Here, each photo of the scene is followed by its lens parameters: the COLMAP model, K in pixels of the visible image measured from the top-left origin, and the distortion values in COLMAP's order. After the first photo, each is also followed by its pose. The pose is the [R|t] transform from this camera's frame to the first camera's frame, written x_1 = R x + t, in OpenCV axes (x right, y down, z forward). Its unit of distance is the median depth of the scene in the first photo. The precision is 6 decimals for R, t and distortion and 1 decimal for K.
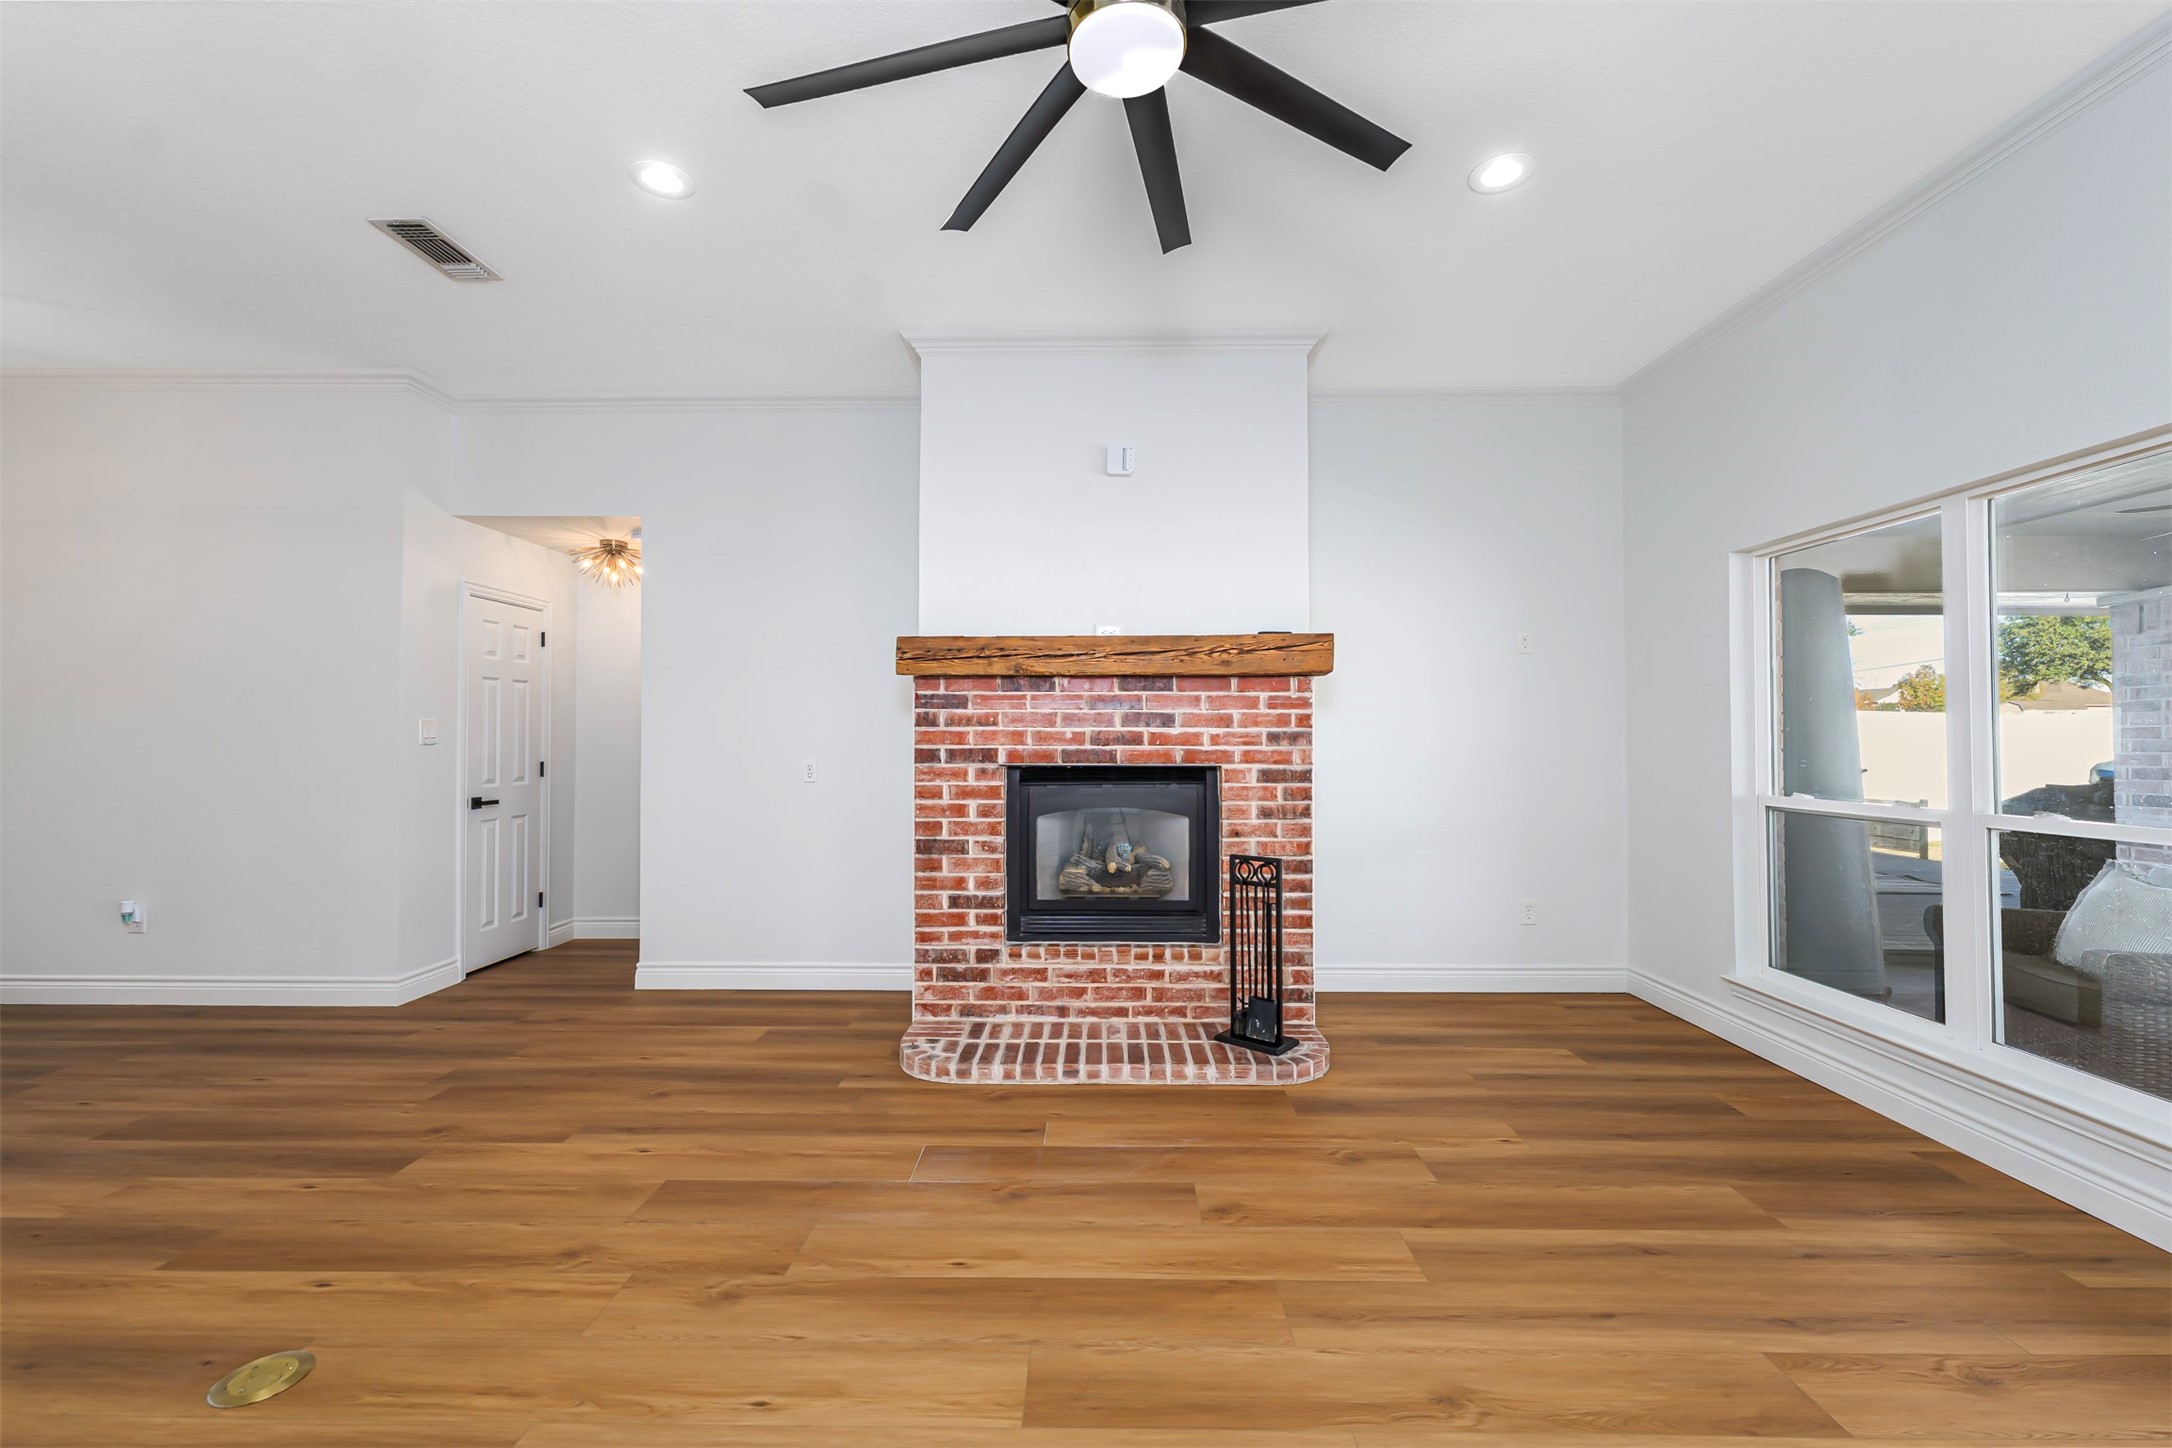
lens RADIAL K [[892.1, 0, 1075.4], [0, 892.1, 720.0], [0, 0, 1]] dist [0.000455, -0.000363]
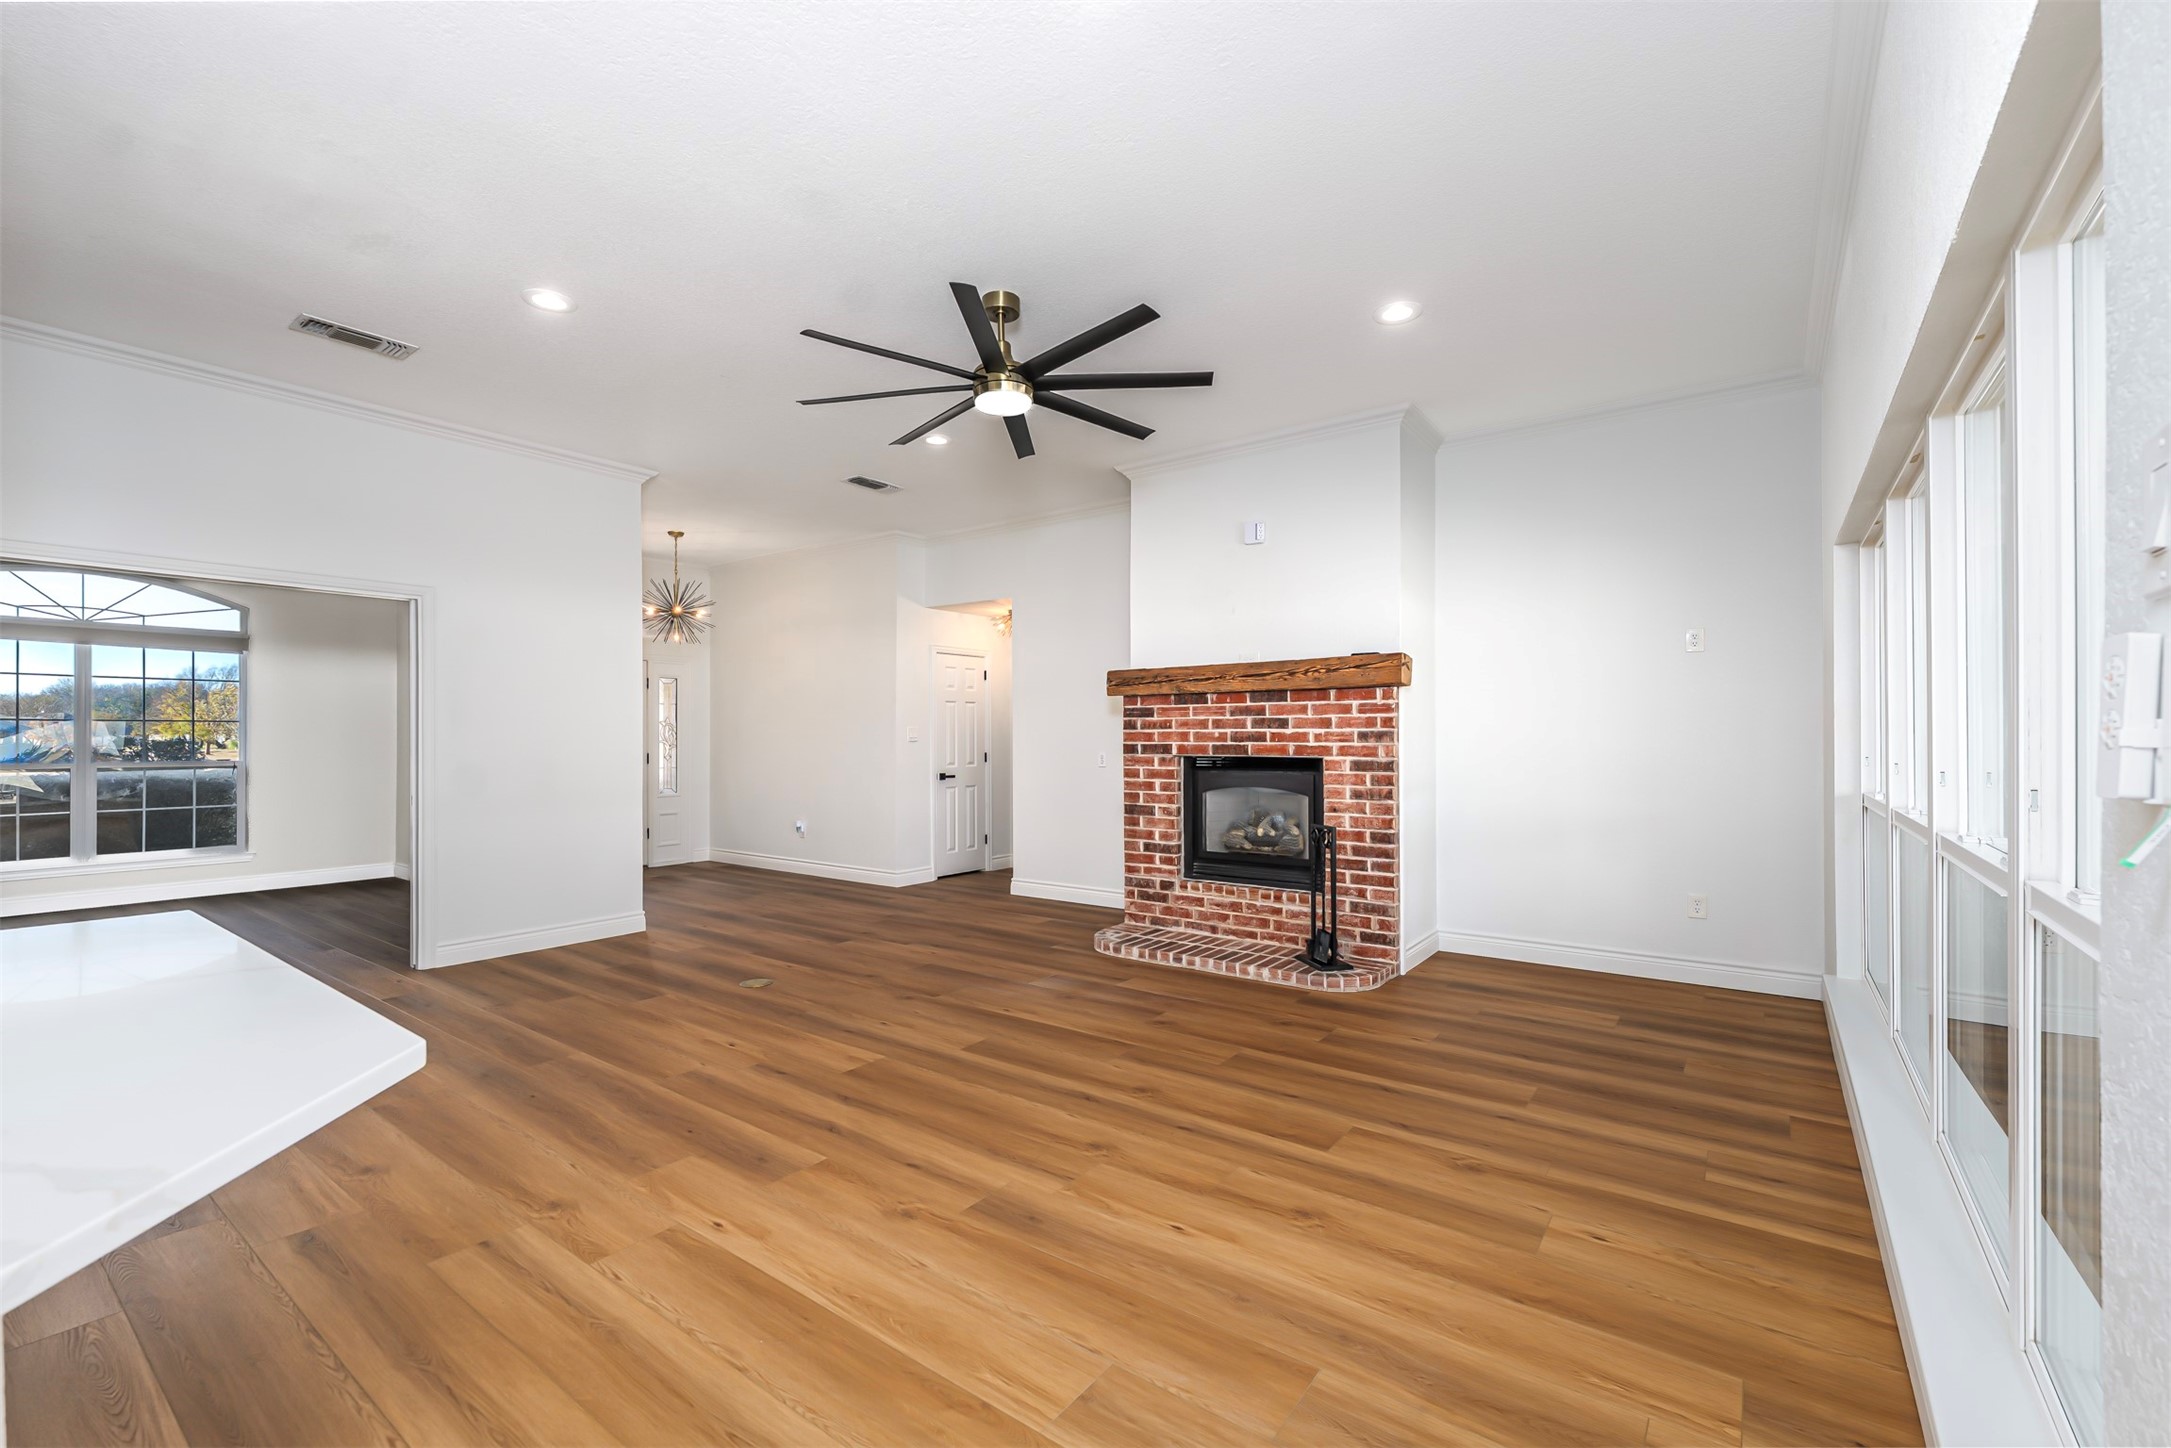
lens RADIAL K [[891.7, 0, 1101.9], [0, 891.7, 731.9], [0, 0, 1]] dist [0.000455, -0.000363]
pose [[0.827964, -0.006226, -0.560747, 0.634861], [0.015377, 0.999814, 0.011603, -0.006649], [0.560570, -0.018230, 0.827906, -0.267030]]
